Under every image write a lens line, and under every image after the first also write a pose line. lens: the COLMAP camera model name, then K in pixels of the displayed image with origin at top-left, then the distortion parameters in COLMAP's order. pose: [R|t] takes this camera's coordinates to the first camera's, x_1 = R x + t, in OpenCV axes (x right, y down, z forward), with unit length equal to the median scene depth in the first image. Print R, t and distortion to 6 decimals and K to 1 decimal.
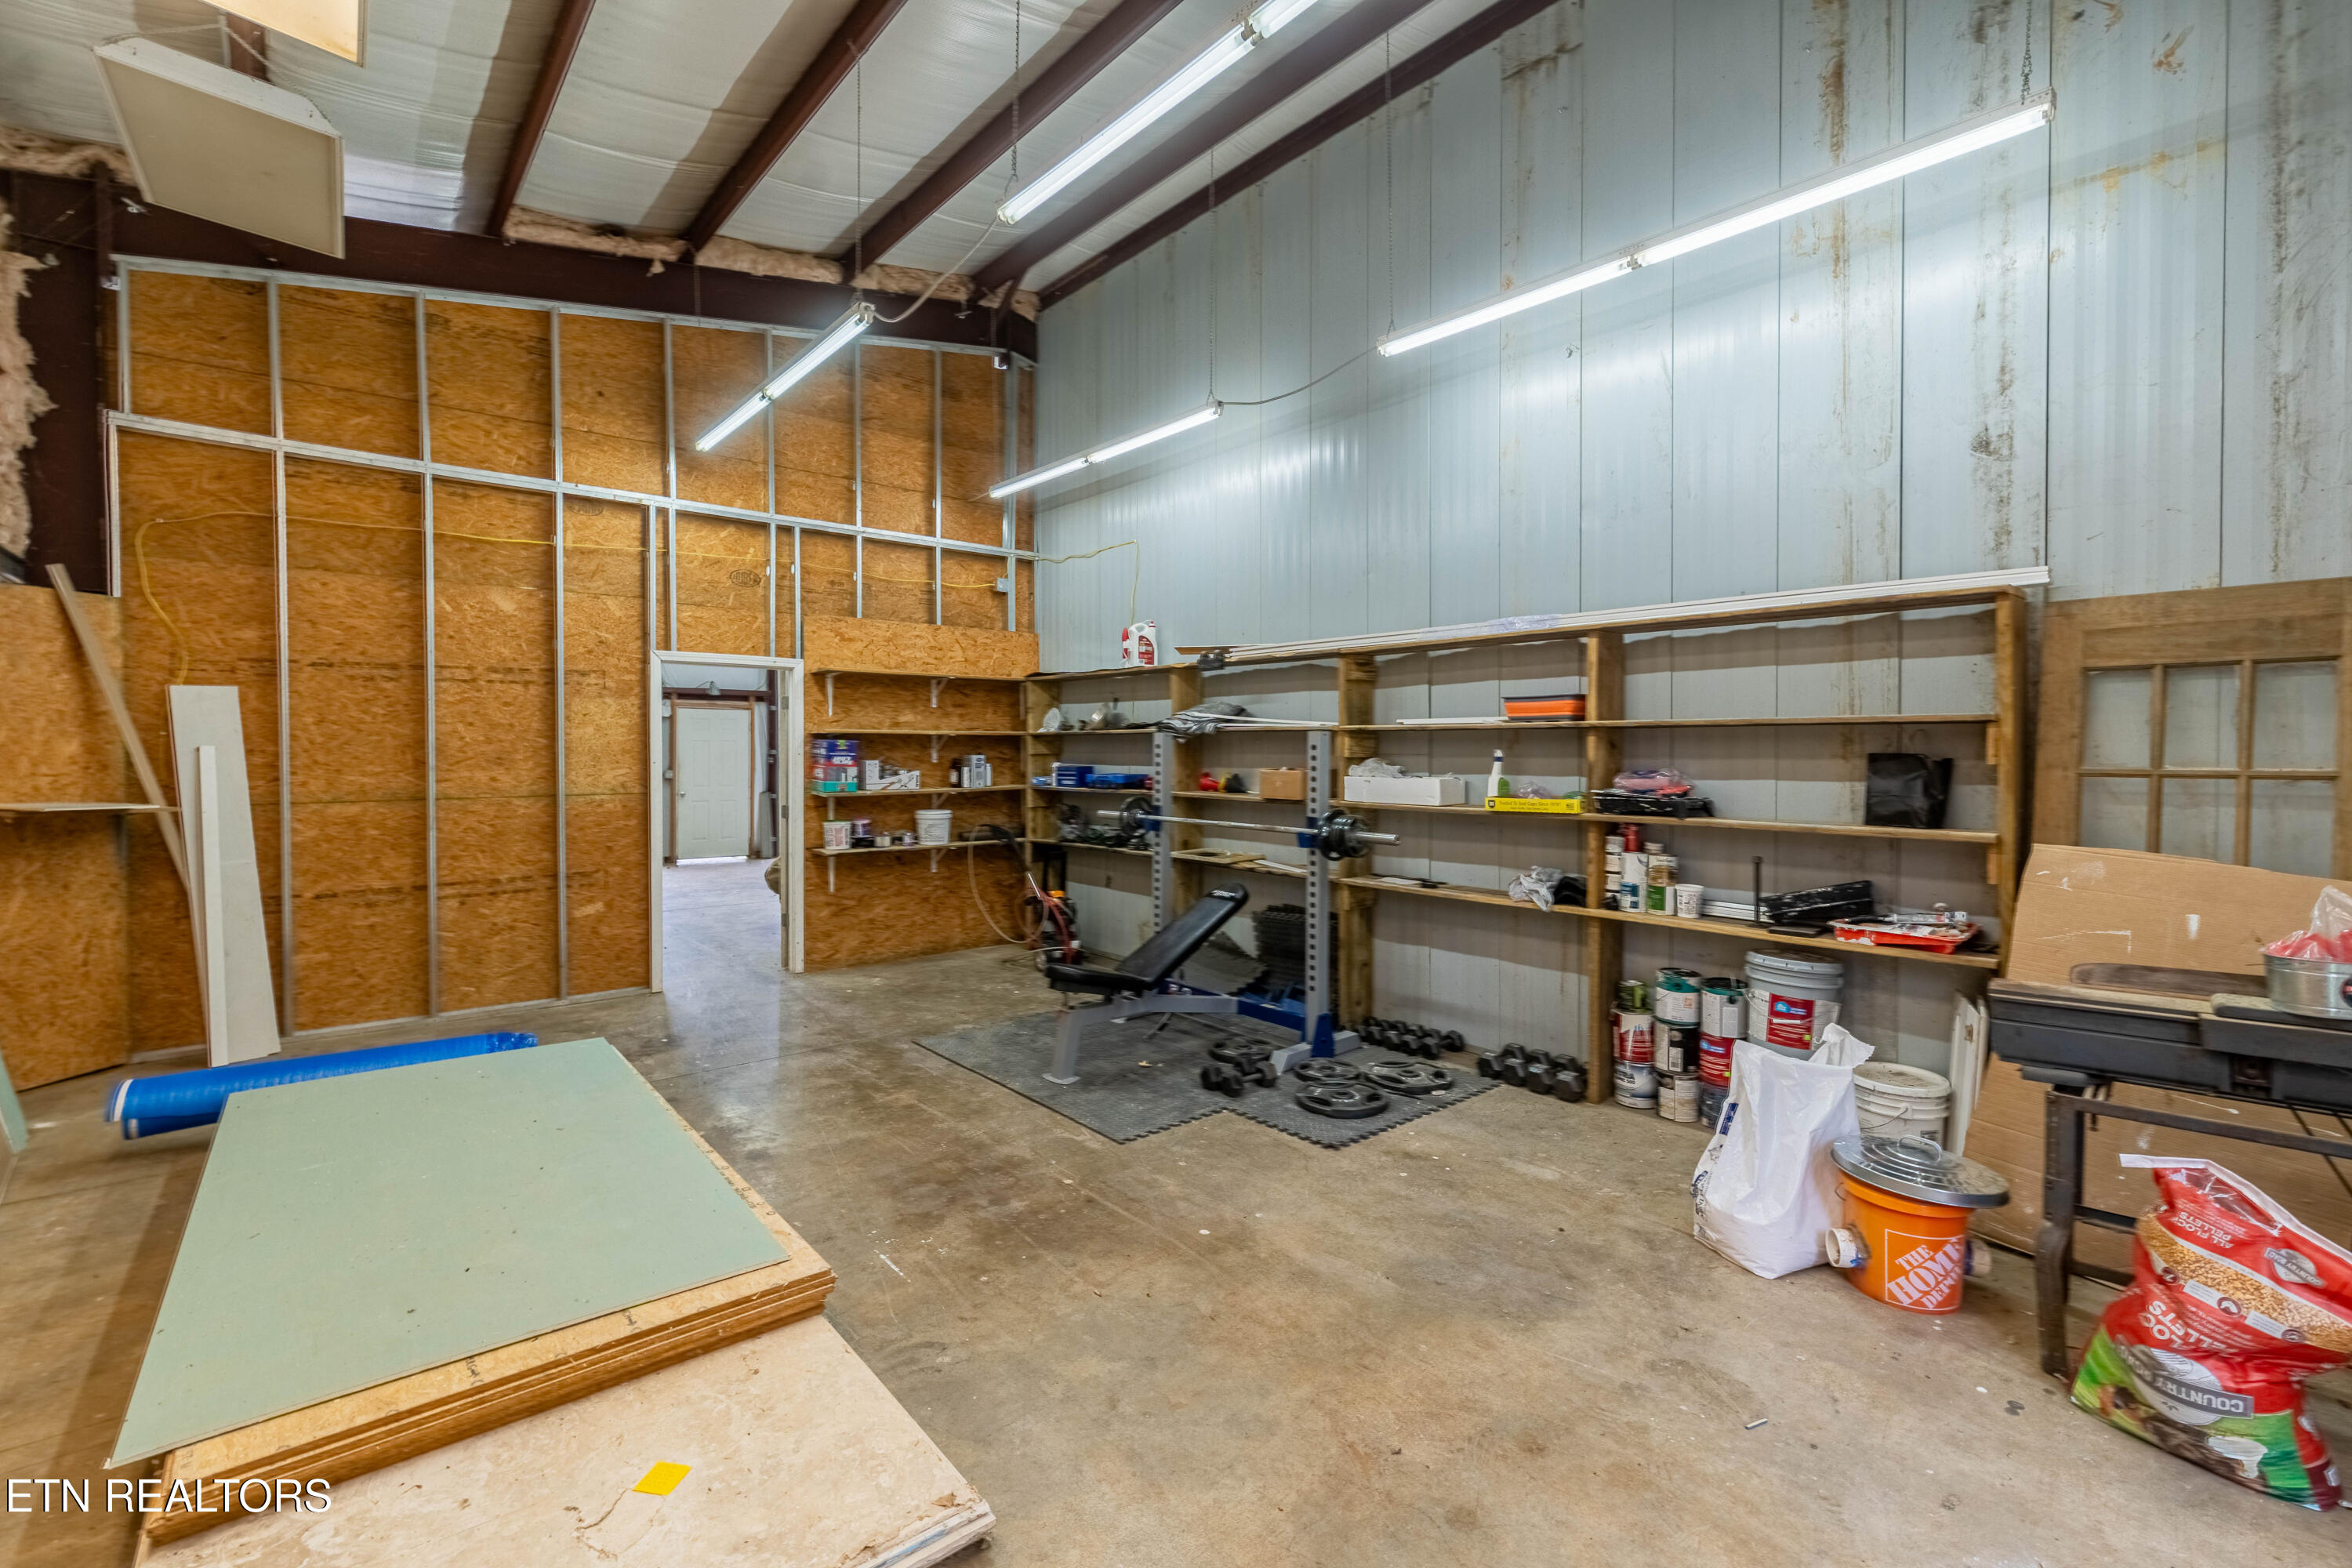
lens RADIAL K [[1029.0, 0, 1173.7], [0, 1029.0, 750.3], [0, 0, 1]] dist [0.001939, 0.000292]
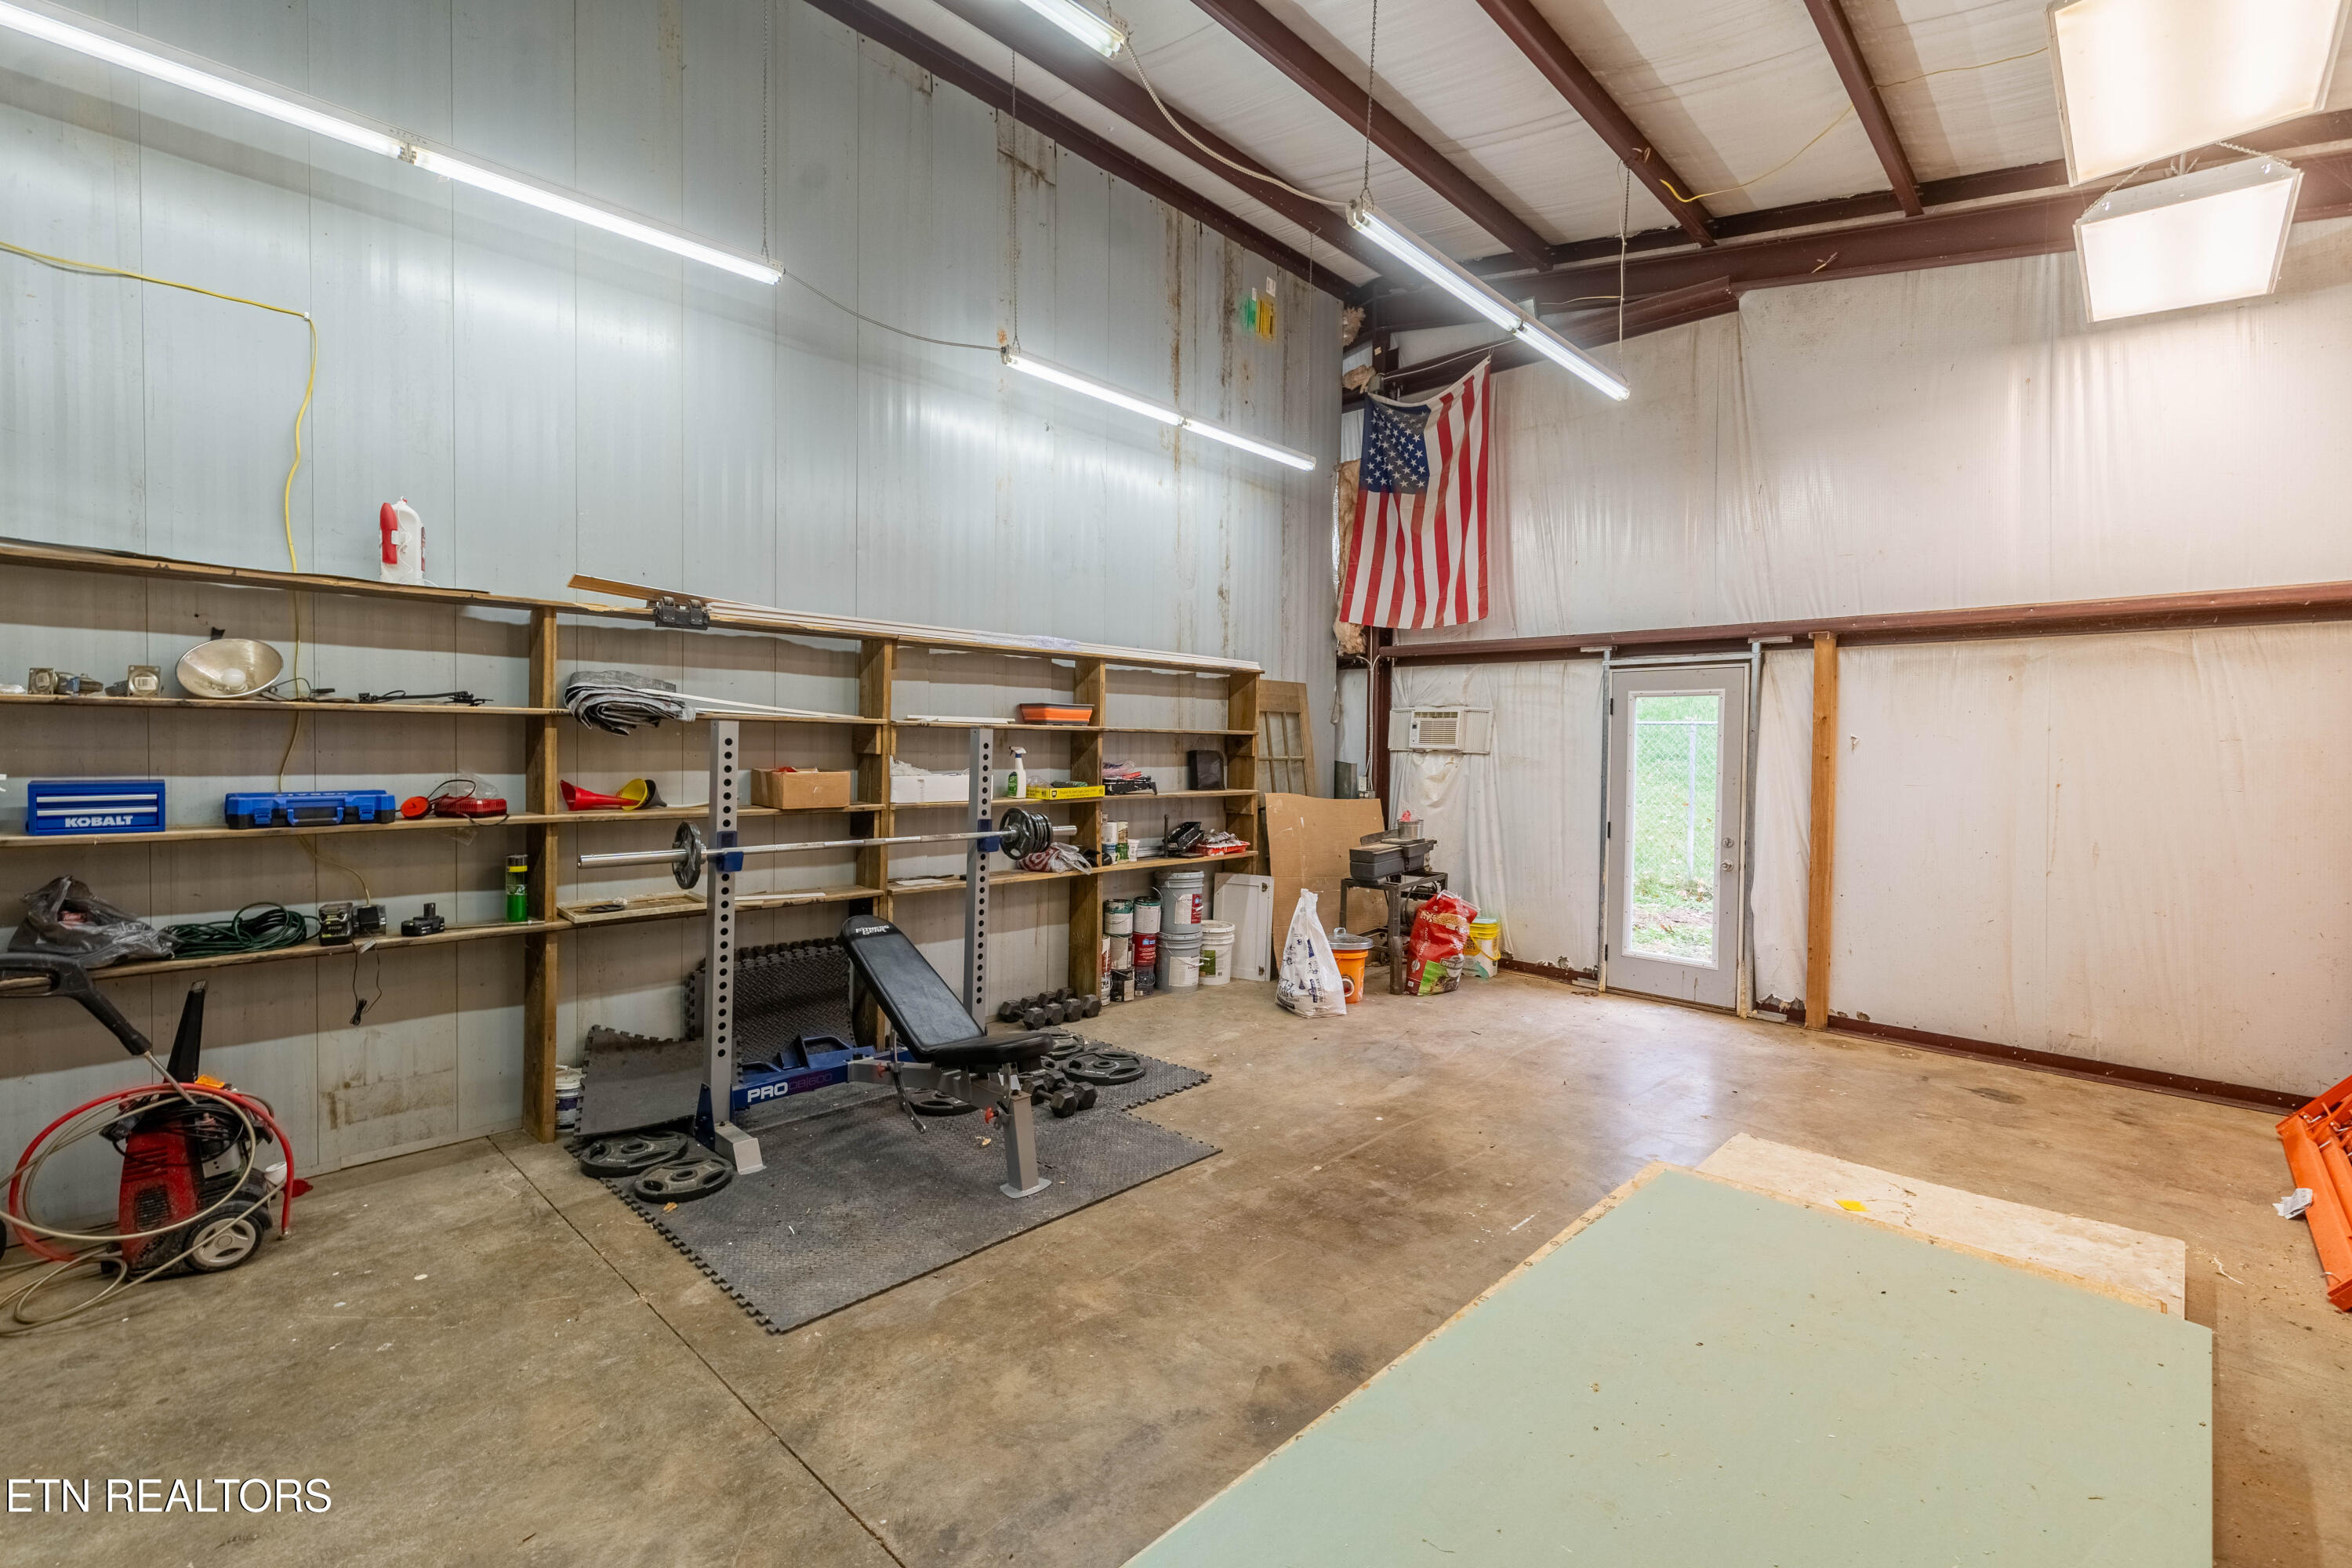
lens RADIAL K [[1029.0, 0, 1173.7], [0, 1029.0, 750.3], [0, 0, 1]] dist [0.001939, 0.000292]
pose [[-0.106556, -0.007037, 0.994282, -0.986879], [-0.009897, 0.999933, 0.006016, -0.006959], [-0.994257, -0.009199, -0.106618, 1.111154]]
